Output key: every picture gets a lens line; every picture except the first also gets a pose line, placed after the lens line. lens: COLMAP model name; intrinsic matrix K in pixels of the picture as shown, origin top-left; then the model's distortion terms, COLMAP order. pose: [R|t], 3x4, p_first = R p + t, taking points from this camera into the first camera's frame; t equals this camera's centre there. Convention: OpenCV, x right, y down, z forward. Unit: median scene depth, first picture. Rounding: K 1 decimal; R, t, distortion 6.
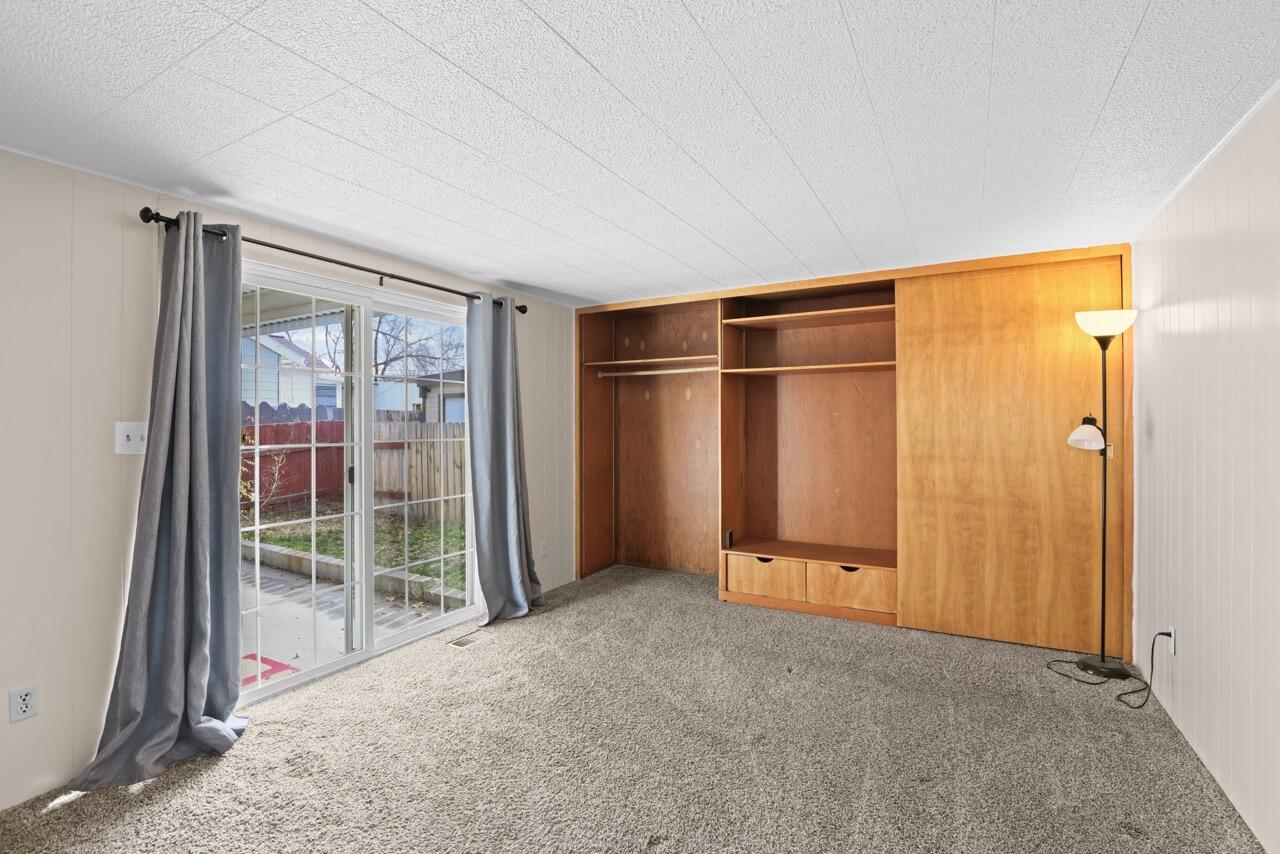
lens RADIAL K [[591.6, 0, 631.6], [0, 591.6, 420.8], [0, 0, 1]] dist [-0.025966, 0.001676]
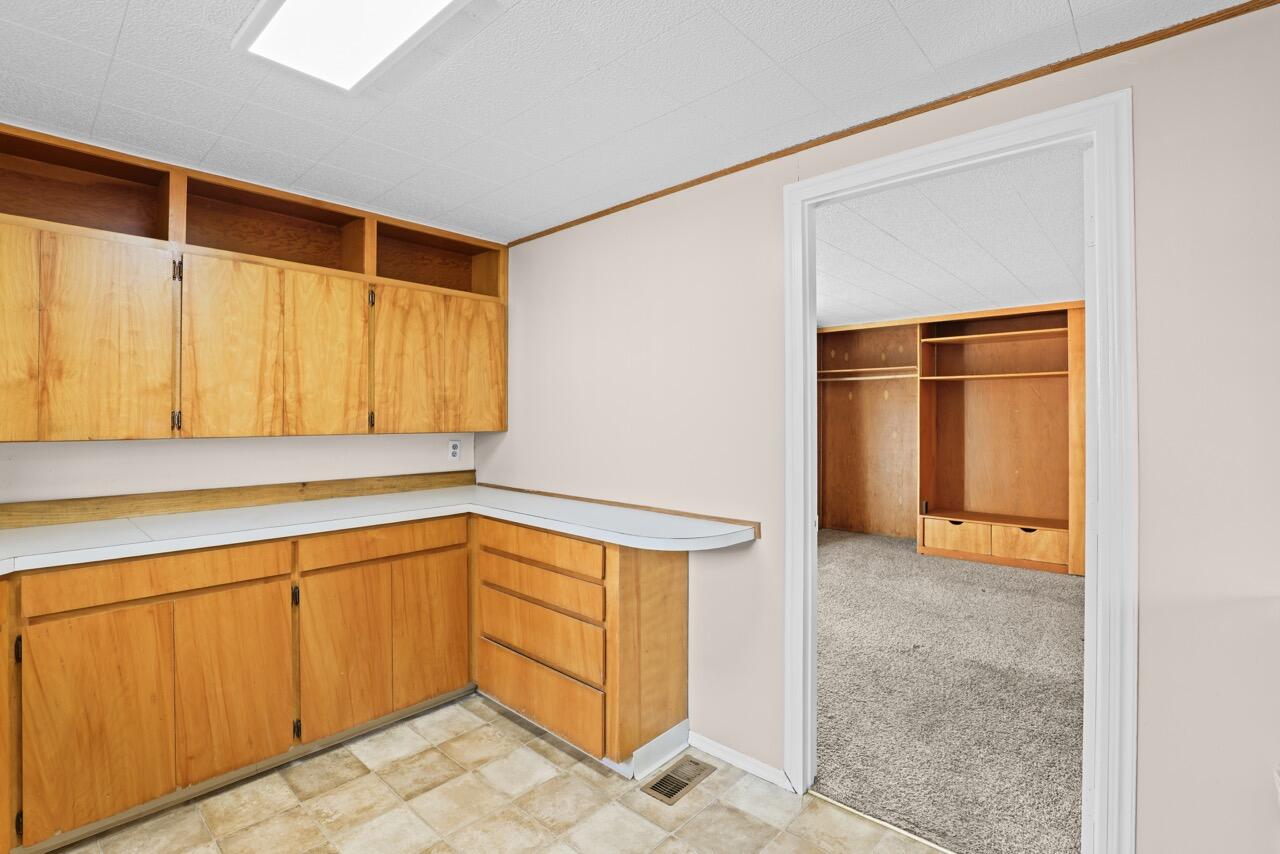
lens RADIAL K [[591.6, 0, 638.6], [0, 591.6, 413.9], [0, 0, 1]] dist [-0.025966, 0.001676]
pose [[0.975919, 0.005072, -0.218074, -0.172413], [-0.005668, 0.999982, -0.002107, 0.000780], [0.218060, 0.003292, 0.975930, -0.408290]]
